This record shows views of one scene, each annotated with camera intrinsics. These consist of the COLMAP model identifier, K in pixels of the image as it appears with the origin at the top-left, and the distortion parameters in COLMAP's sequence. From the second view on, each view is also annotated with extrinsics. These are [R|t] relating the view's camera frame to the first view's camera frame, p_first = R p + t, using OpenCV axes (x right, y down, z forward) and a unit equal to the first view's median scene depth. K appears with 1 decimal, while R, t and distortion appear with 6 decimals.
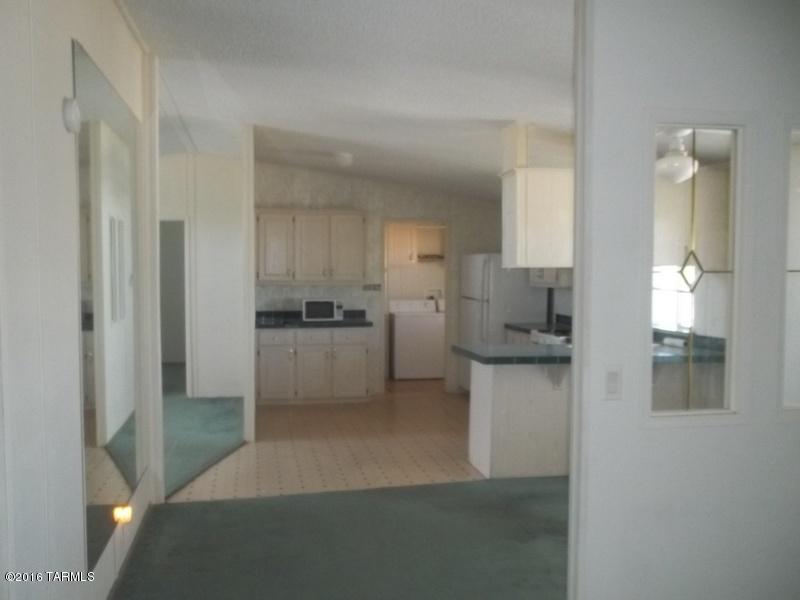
lens RADIAL K [[789.0, 0, 398.4], [0, 789.0, 295.9], [0, 0, 1]] dist [-0.036622, 0.000000]
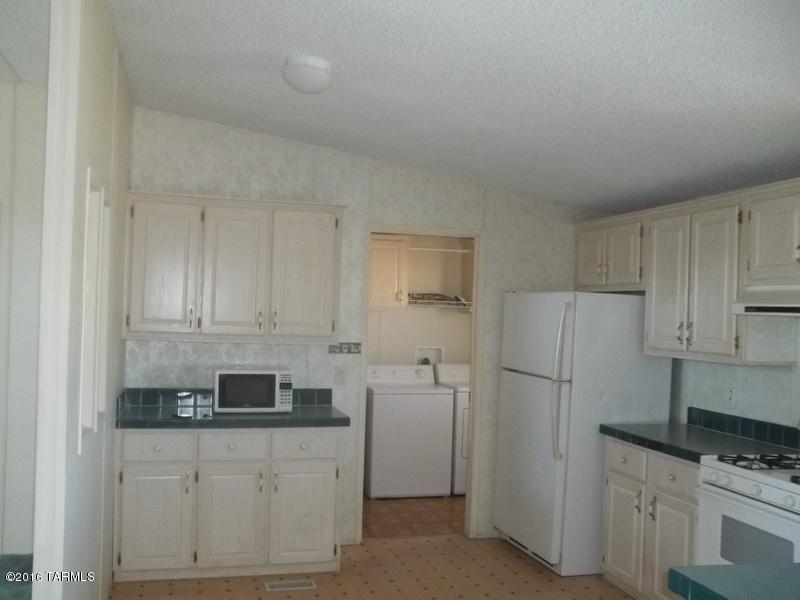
lens RADIAL K [[789.0, 0, 397.2], [0, 789.0, 308.7], [0, 0, 1]] dist [-0.036622, 0.000000]
pose [[0.995639, 0.028532, 0.088824, -0.047808], [-0.025048, 0.998882, -0.040091, -0.017449], [-0.089868, 0.037692, 0.995240, 0.458642]]
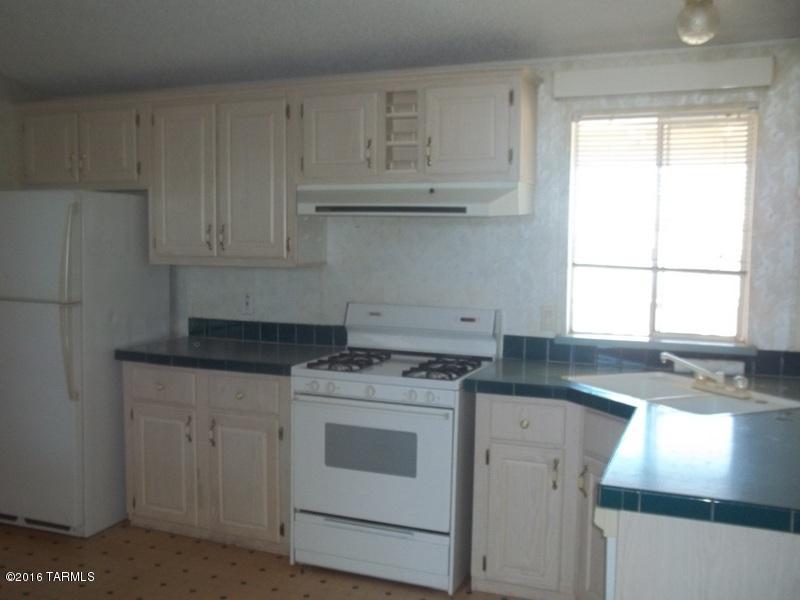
lens RADIAL K [[789.0, 0, 397.2], [0, 789.0, 302.3], [0, 0, 1]] dist [-0.036622, 0.000000]
pose [[0.546775, -0.080256, 0.833425, -0.138077], [0.027708, 0.996585, 0.077789, -0.021109], [-0.836821, -0.019441, 0.547131, 0.593102]]
